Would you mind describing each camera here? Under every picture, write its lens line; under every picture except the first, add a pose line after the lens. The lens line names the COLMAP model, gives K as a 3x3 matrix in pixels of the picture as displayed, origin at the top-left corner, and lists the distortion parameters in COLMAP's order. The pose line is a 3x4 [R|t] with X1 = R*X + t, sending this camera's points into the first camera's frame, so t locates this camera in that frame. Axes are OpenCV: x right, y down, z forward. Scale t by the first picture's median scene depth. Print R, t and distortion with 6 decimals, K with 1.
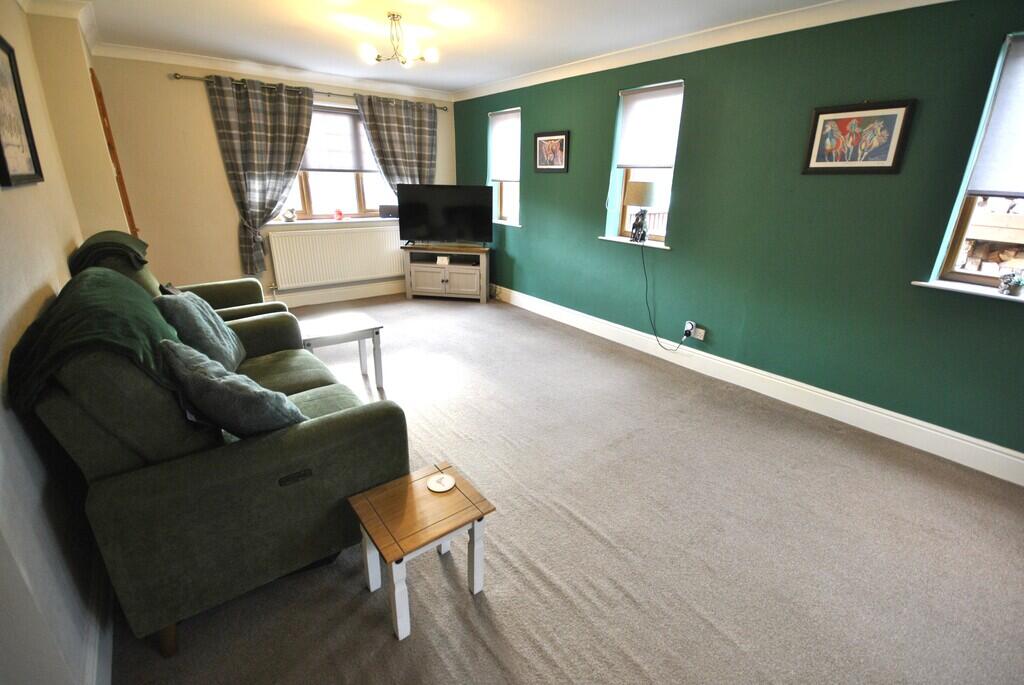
lens RADIAL K [[452.9, 0, 514.0], [0, 452.9, 337.9], [0, 0, 1]] dist [-0.002931, -0.001736]
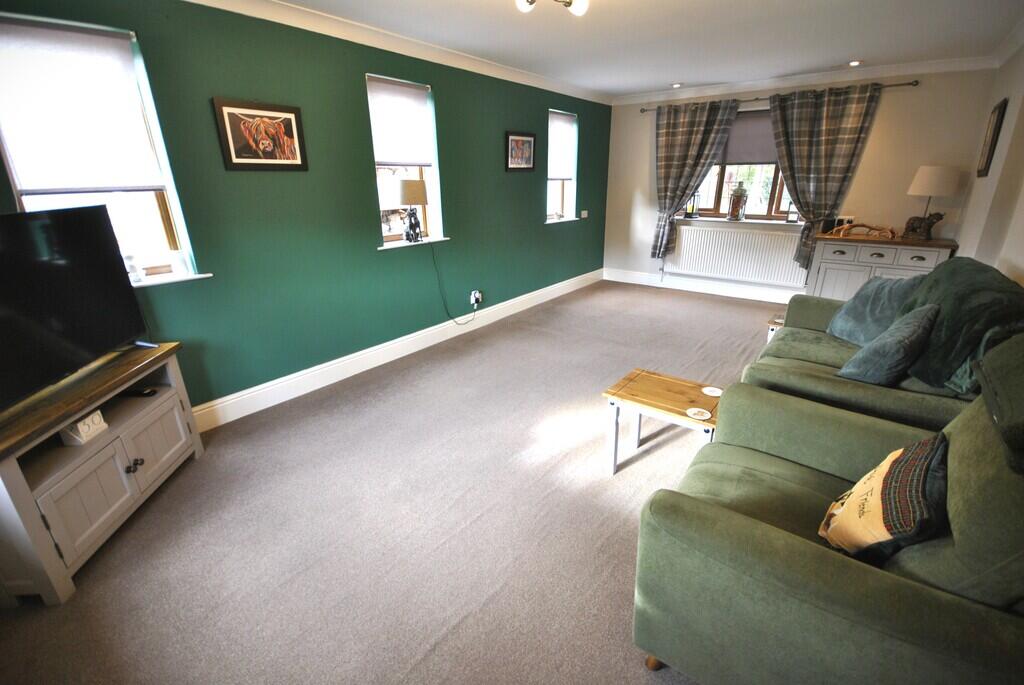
lens RADIAL K [[452.9, 0, 515.0], [0, 452.9, 342.5], [0, 0, 1]] dist [-0.002931, -0.001736]
pose [[-0.258933, -0.346191, 0.901724, -0.705555], [0.327042, 0.846998, 0.419091, -0.350614], [-0.908844, 0.403418, -0.106097, 0.949904]]
